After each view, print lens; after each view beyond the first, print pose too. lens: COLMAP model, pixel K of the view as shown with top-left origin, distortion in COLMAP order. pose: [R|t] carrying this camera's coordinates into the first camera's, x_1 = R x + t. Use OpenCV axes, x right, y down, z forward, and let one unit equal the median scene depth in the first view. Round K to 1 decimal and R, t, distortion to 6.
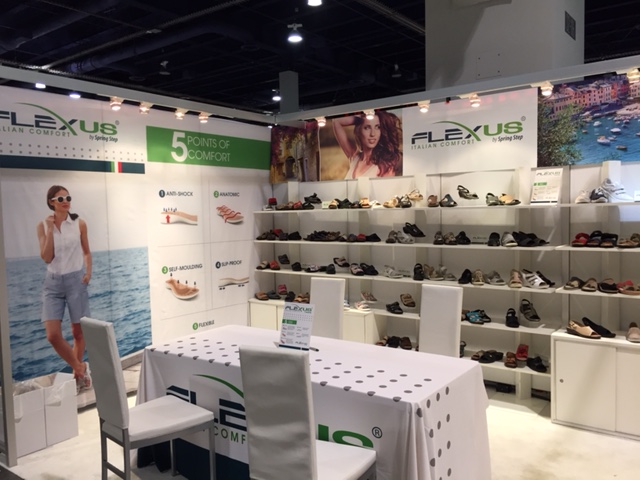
lens RADIAL K [[542.9, 0, 316.6], [0, 542.9, 242.7], [0, 0, 1]] dist [0.059396, -0.043713]
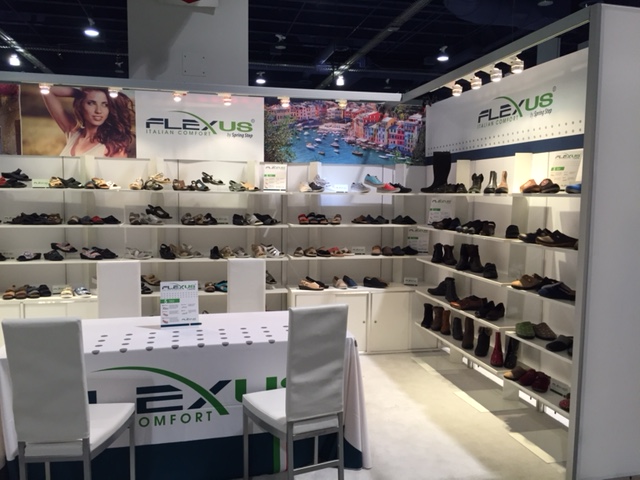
lens RADIAL K [[542.9, 0, 318.0], [0, 542.9, 239.8], [0, 0, 1]] dist [0.059396, -0.043713]
pose [[0.649821, -0.035812, 0.759243, -0.458971], [0.020187, 0.999350, 0.029859, 0.005636], [-0.759819, -0.004076, 0.650122, 0.099397]]
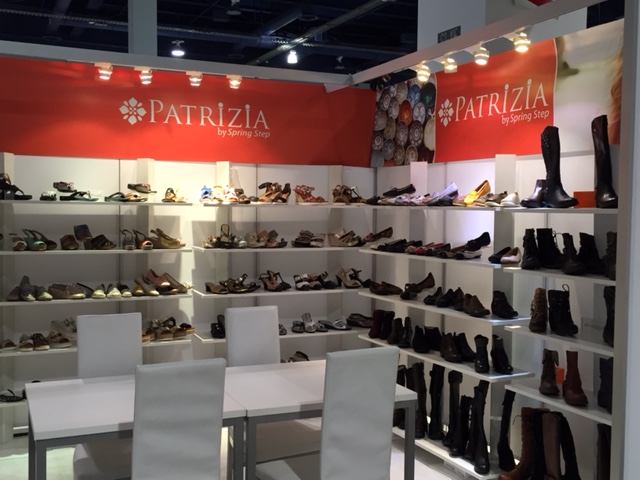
lens RADIAL K [[764.0, 0, 318.6], [0, 764.0, 237.5], [0, 0, 1]] dist [0.024377, 0.000000]
pose [[0.464484, -0.011936, 0.885501, -0.617684], [0.034999, 0.999375, -0.004888, 0.000468], [-0.884890, 0.033262, 0.464612, 0.223863]]
